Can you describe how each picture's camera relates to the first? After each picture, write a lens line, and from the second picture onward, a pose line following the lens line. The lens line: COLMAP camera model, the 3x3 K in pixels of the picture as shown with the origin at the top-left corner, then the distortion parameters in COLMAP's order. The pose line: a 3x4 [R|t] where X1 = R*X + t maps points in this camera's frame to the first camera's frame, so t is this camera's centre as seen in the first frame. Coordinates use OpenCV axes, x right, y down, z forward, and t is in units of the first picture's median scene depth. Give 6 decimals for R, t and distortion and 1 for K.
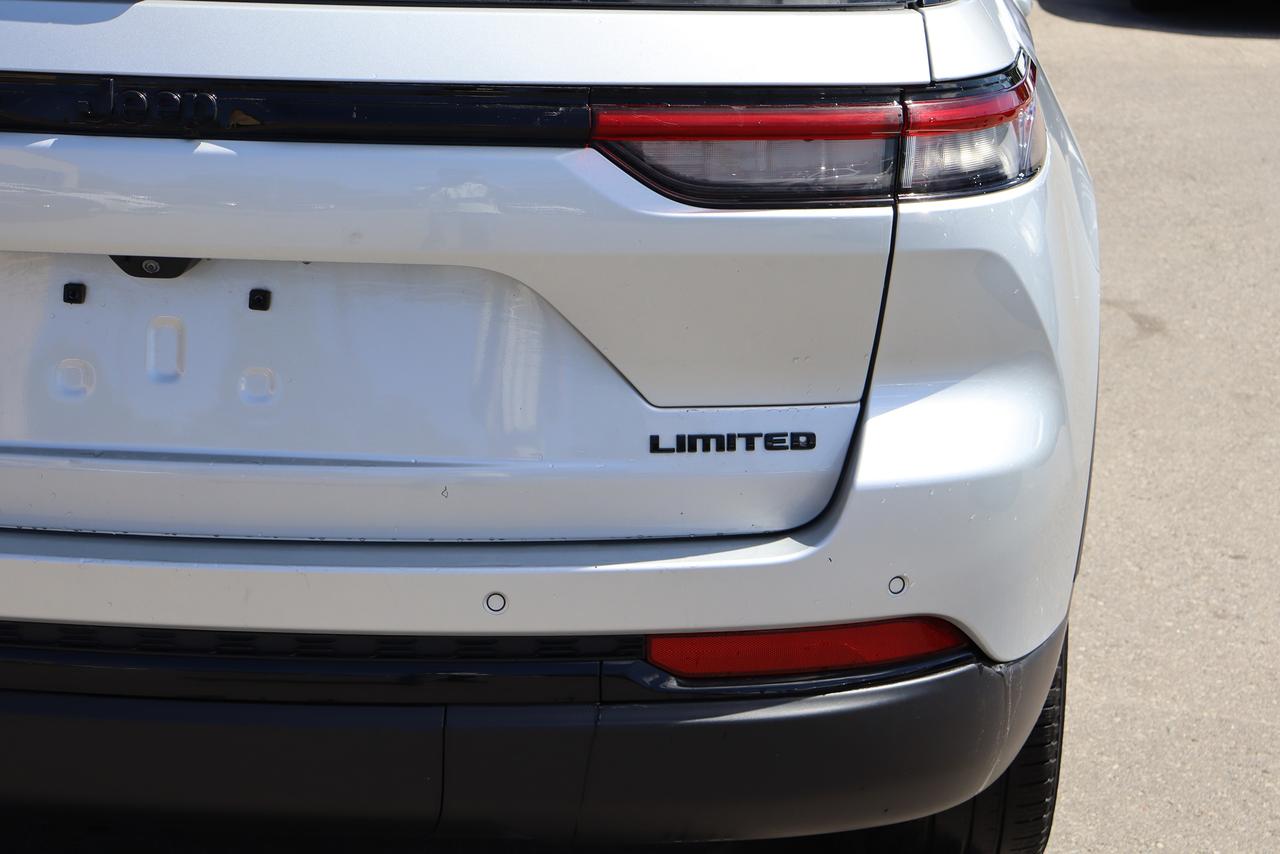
lens RADIAL K [[2506.1, 0, 621.4], [0, 2506.1, 394.3], [0, 0, 1]] dist [0.025449, 0.000000]
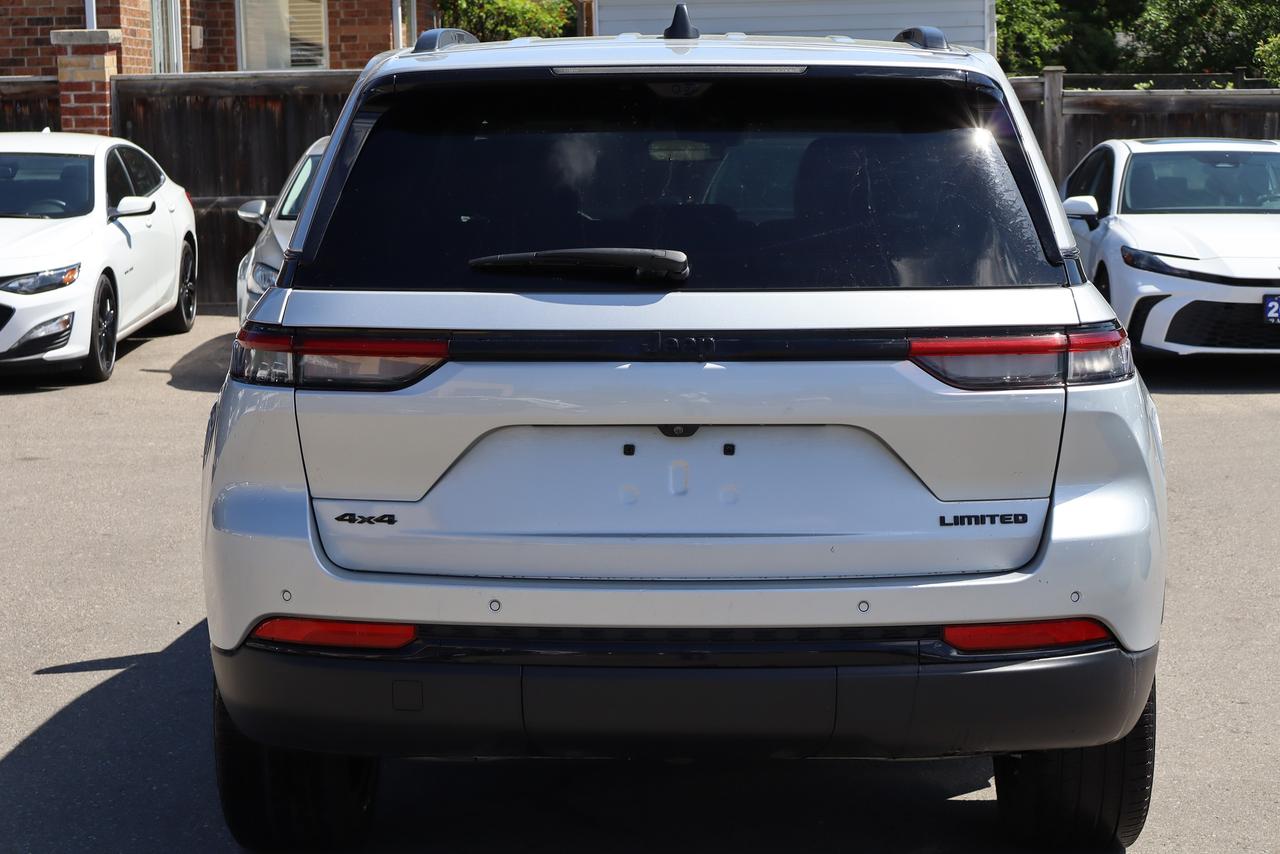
lens RADIAL K [[2506.1, 0, 634.6], [0, 2506.1, 424.4], [0, 0, 1]] dist [0.025449, 0.000000]
pose [[0.999069, -0.033233, 0.027507, -0.260237], [0.037073, 0.987455, -0.153486, 0.223343], [-0.022061, 0.154363, 0.987768, -0.829506]]
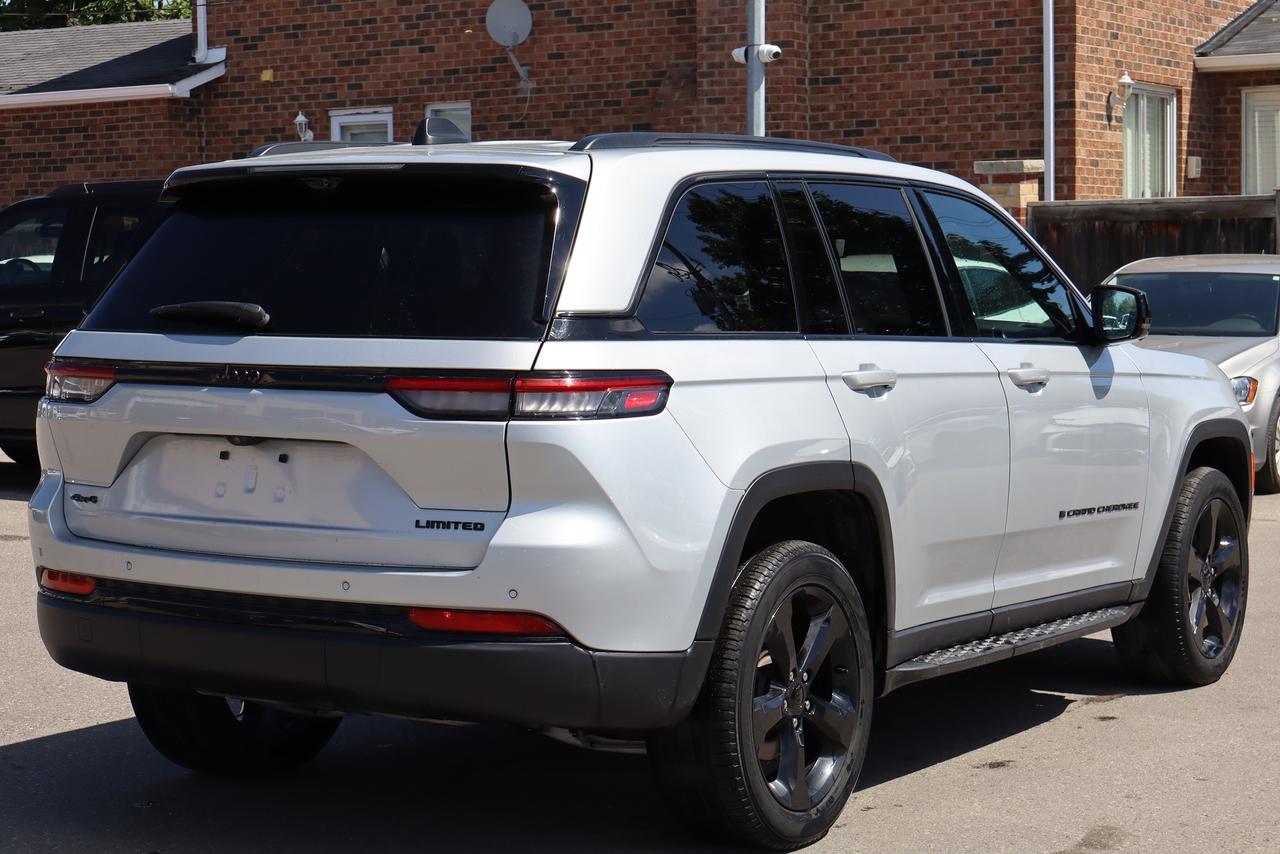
lens RADIAL K [[2506.1, 0, 645.6], [0, 2506.1, 424.6], [0, 0, 1]] dist [0.025449, 0.000000]
pose [[0.880055, 0.009243, -0.474781, 1.287079], [-0.111055, 0.976091, -0.186850, 0.337000], [0.461703, 0.217165, 0.860041, -0.909119]]
